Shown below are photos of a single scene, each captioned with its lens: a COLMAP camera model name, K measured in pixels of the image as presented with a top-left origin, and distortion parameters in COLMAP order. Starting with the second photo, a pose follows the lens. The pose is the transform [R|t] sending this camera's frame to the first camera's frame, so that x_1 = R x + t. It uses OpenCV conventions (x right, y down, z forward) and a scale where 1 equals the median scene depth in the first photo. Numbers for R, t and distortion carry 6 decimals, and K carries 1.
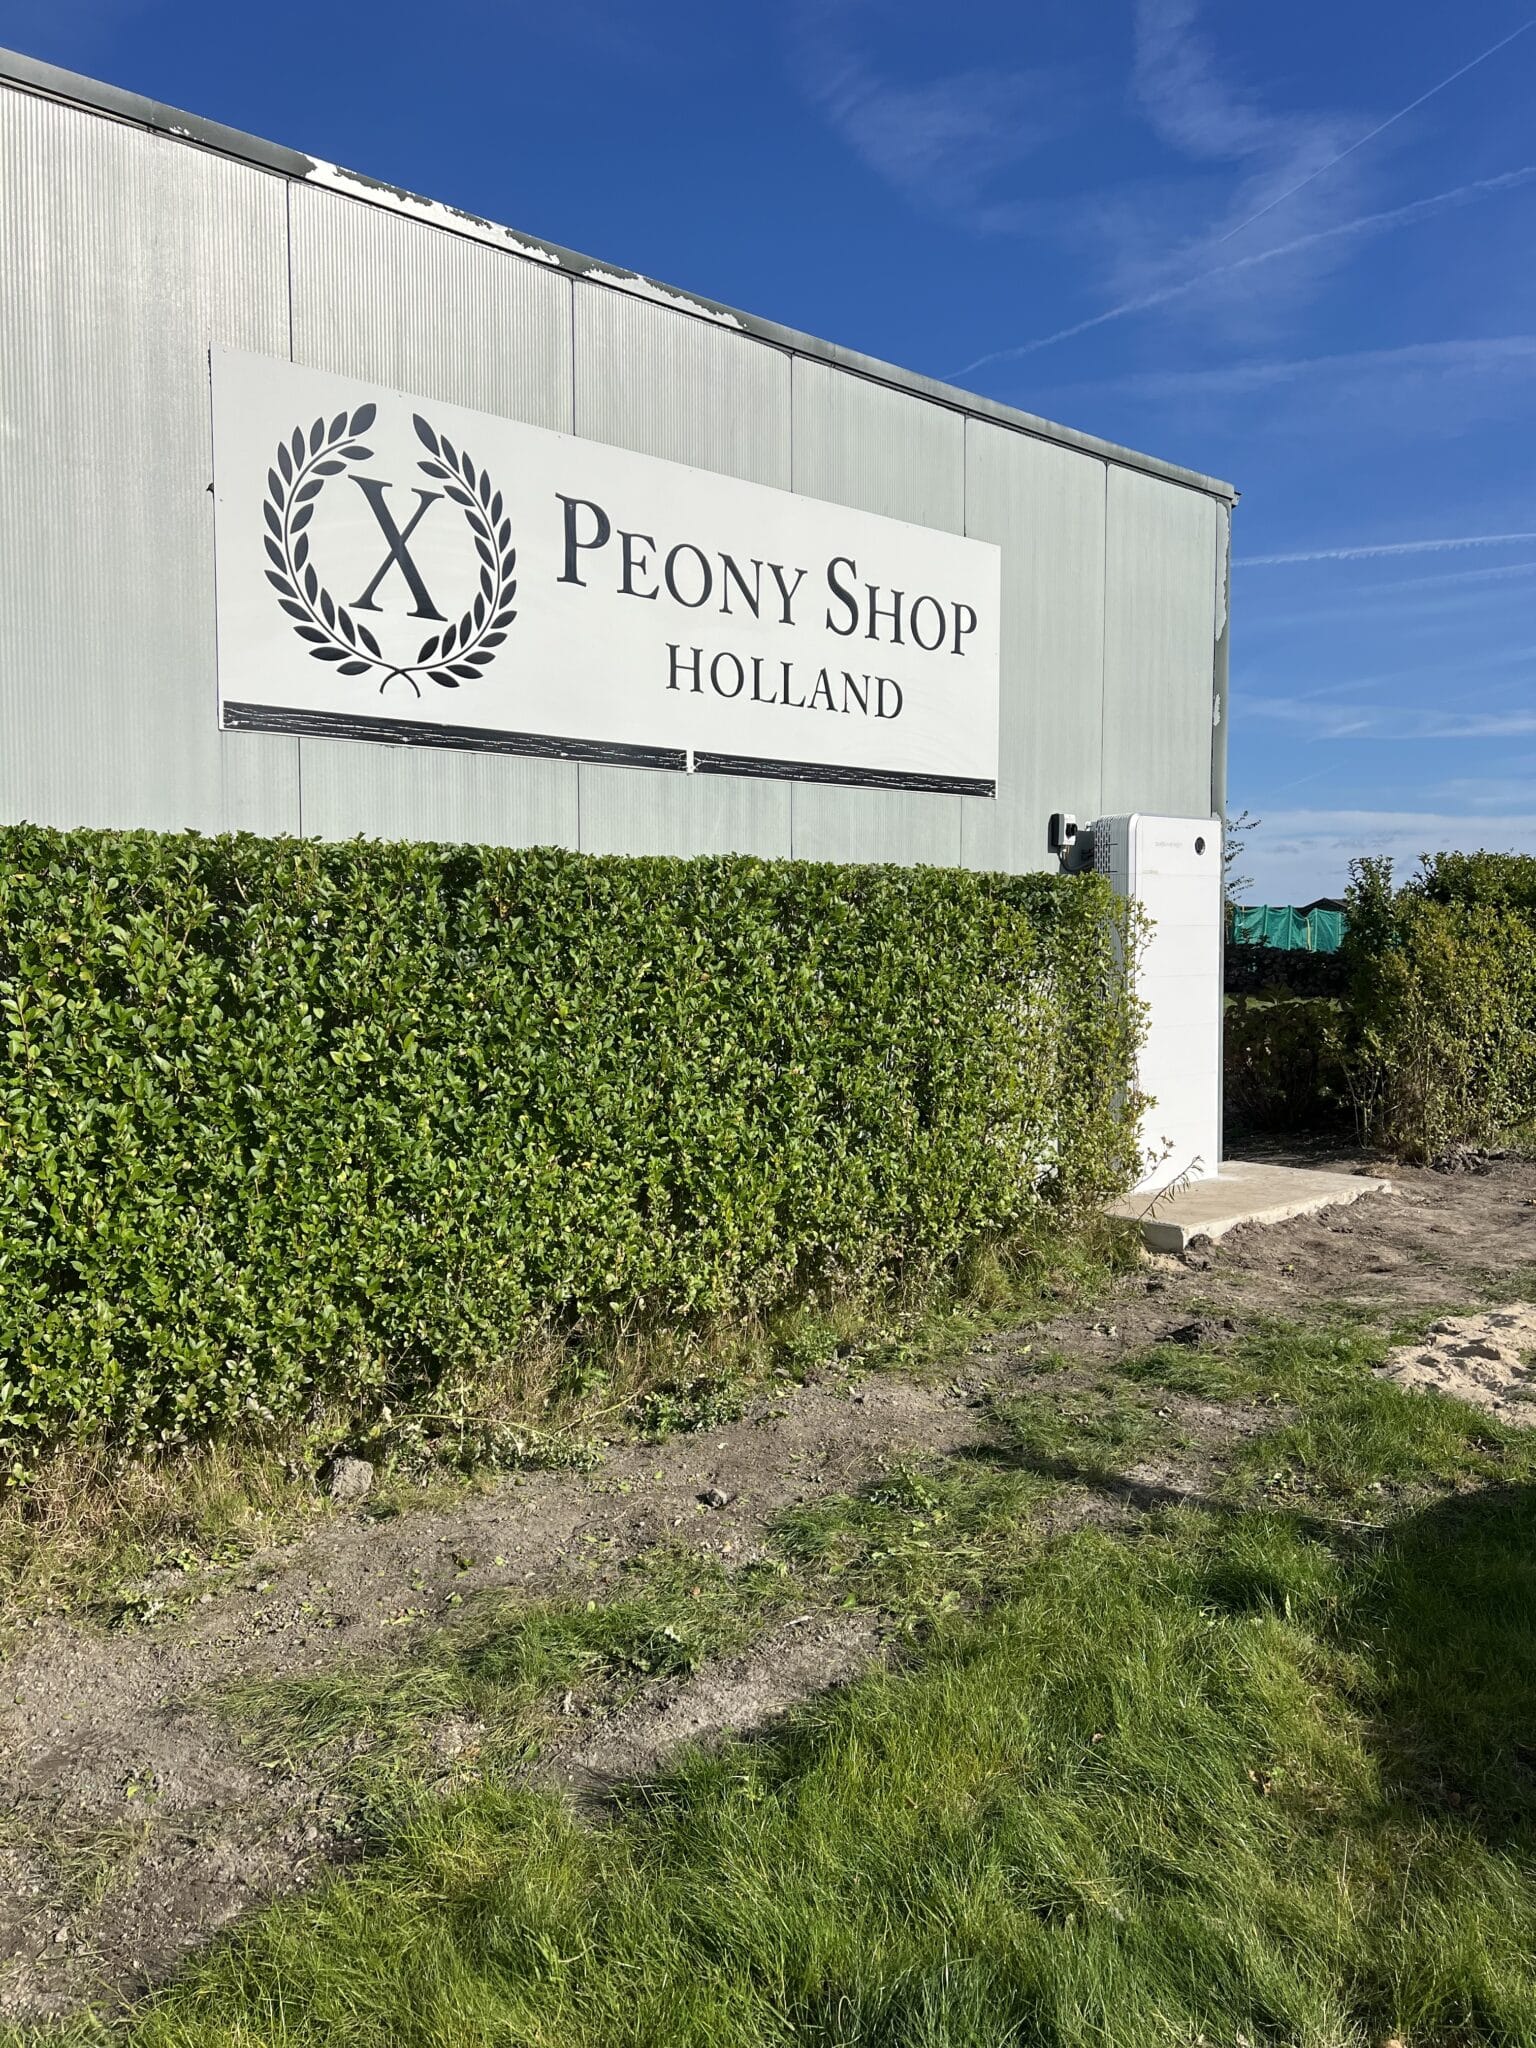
lens RADIAL K [[1545.5, 0, 762.9], [0, 1545.5, 1033.9], [0, 0, 1]] dist [0.049143, -0.056881]
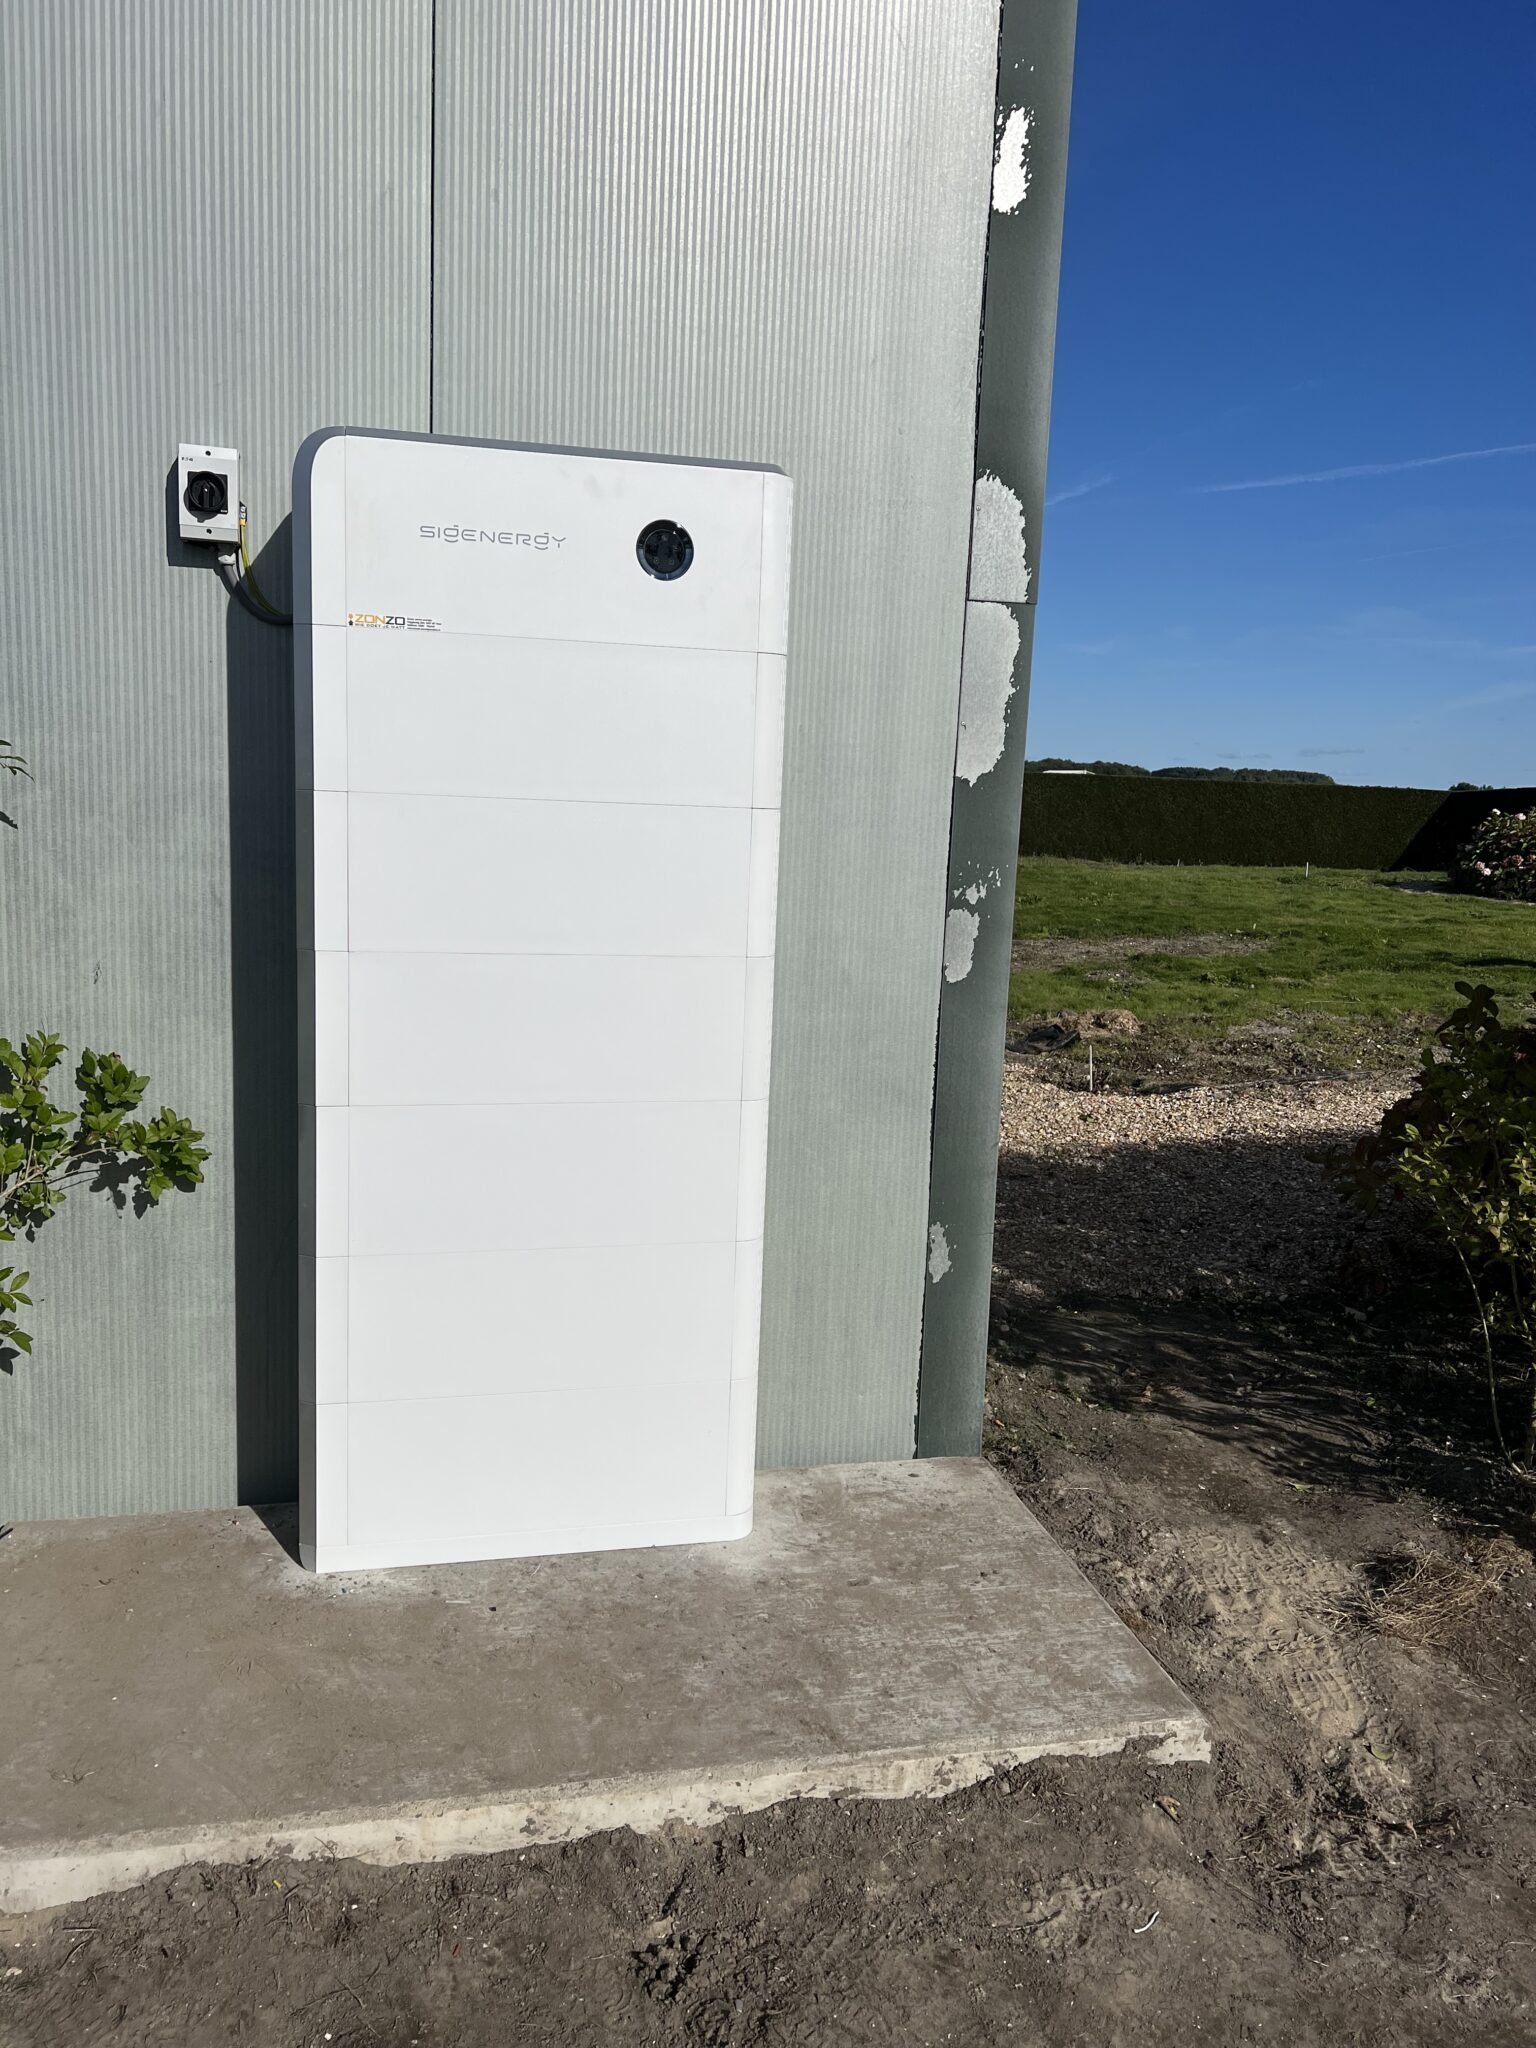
lens RADIAL K [[1545.5, 0, 770.8], [0, 1545.5, 1019.2], [0, 0, 1]] dist [0.049143, -0.056881]
pose [[0.881374, 0.118900, -0.457212, 0.590211], [-0.077146, 0.991043, 0.109010, -0.081014], [0.466078, -0.060806, 0.882651, 0.938080]]
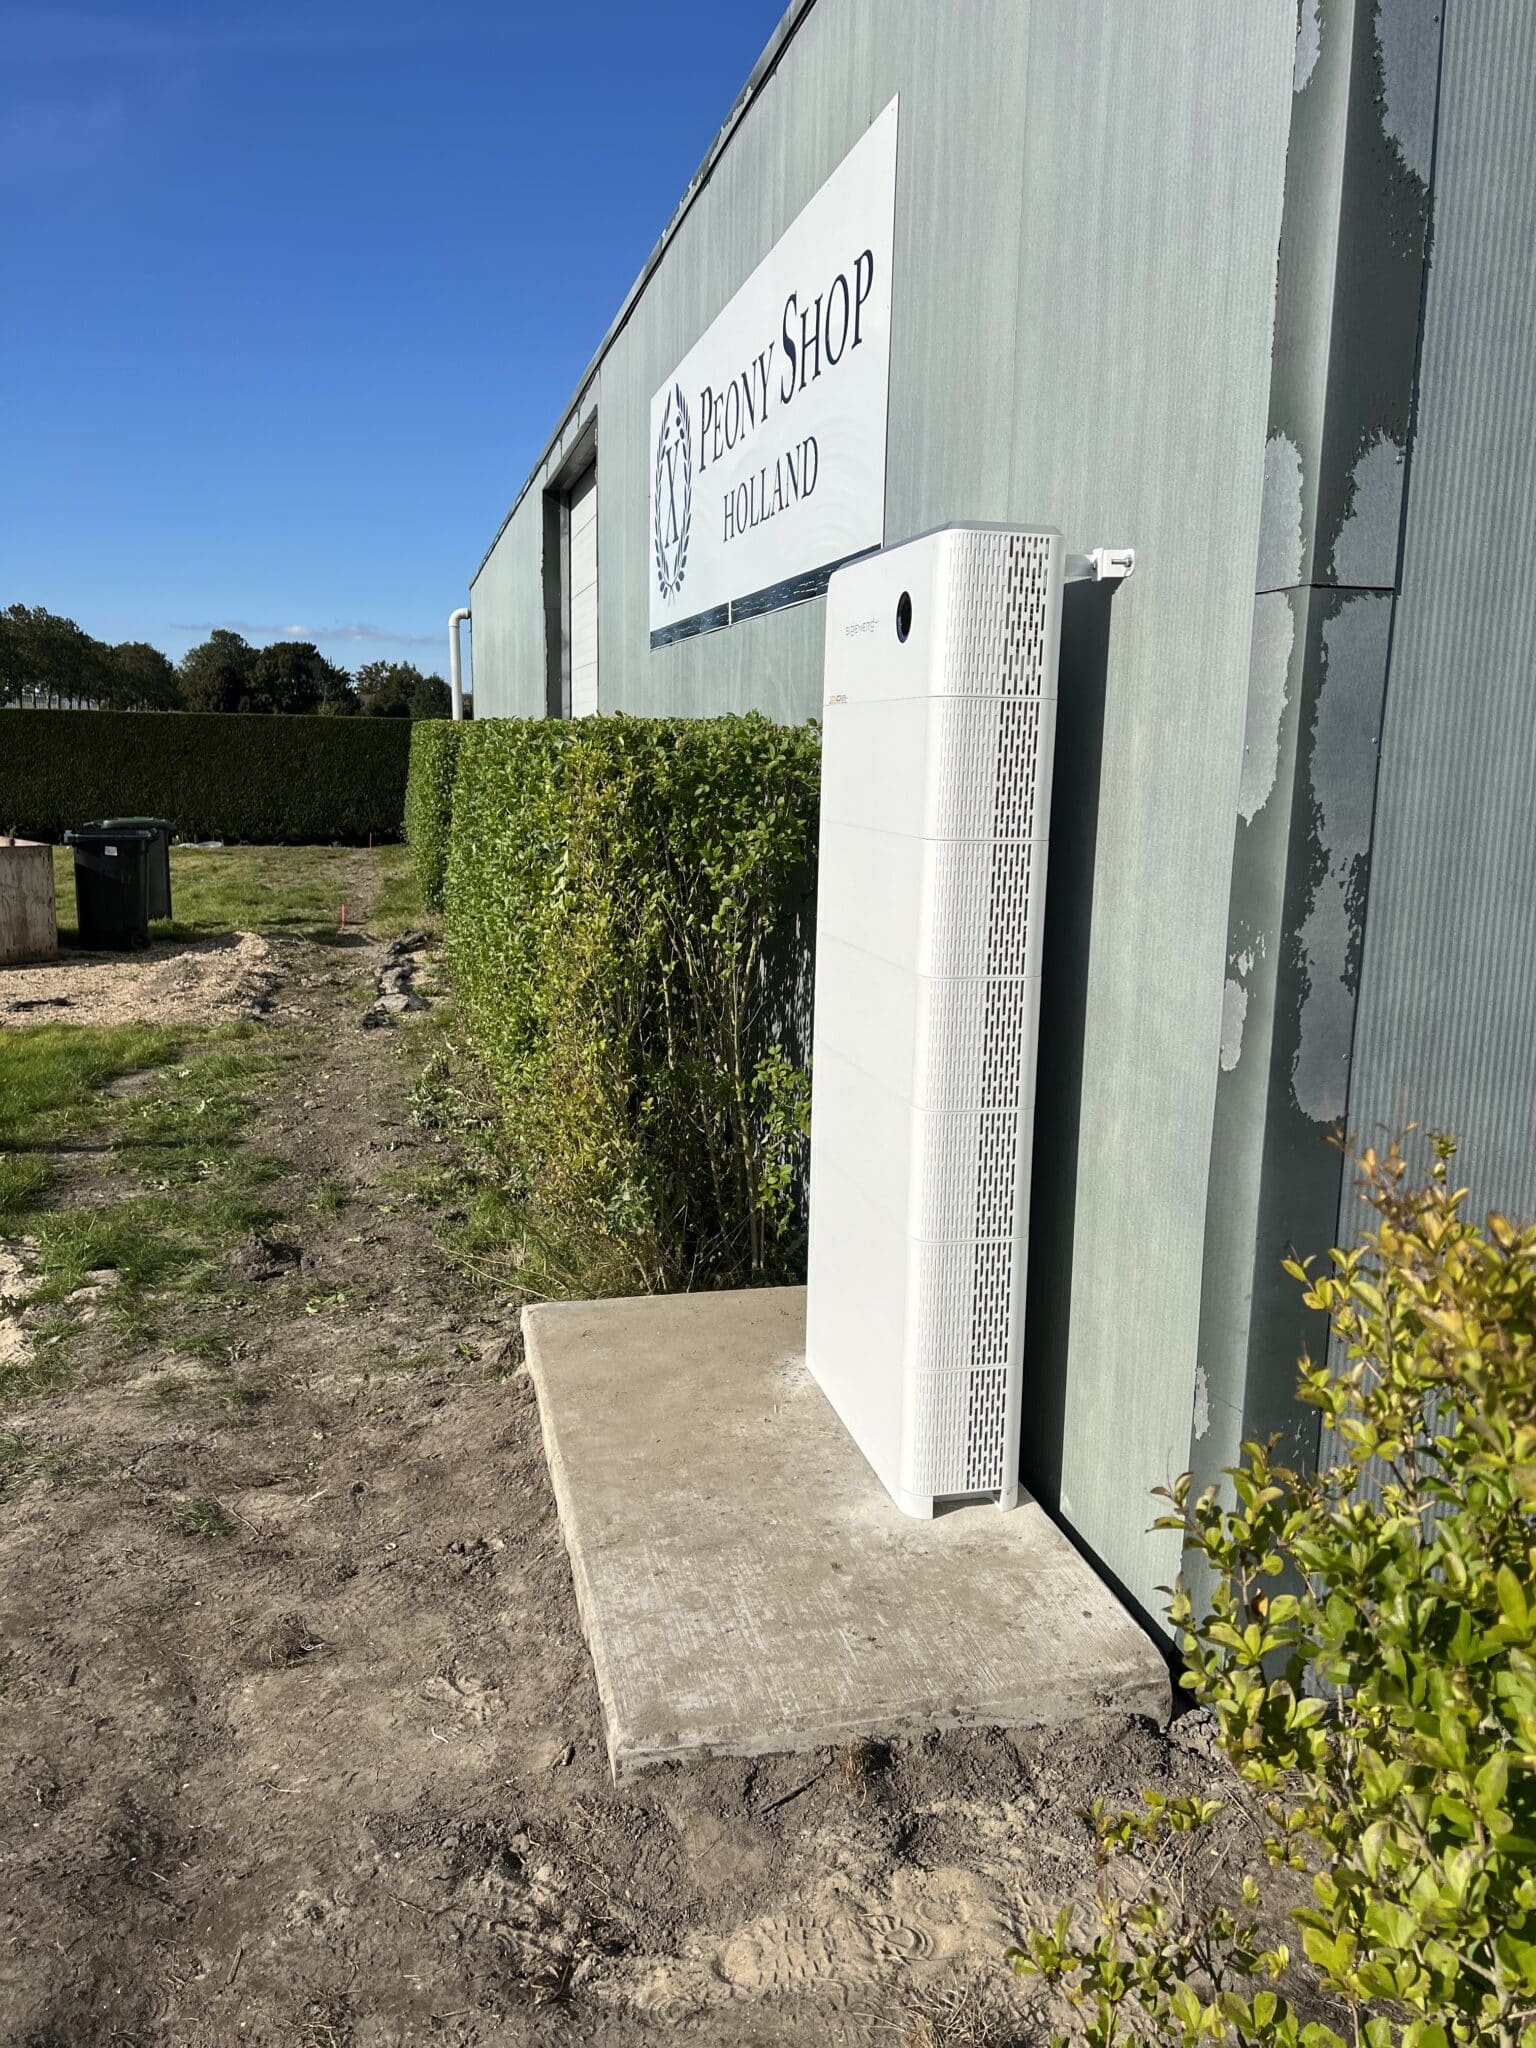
lens RADIAL K [[1545.5, 0, 764.1], [0, 1545.5, 999.0], [0, 0, 1]] dist [0.049143, -0.056881]
pose [[-0.475651, 0.145794, -0.867468, 0.816755], [-0.062596, 0.978059, 0.198703, -0.133866], [0.877404, 0.148813, -0.456089, 1.491484]]
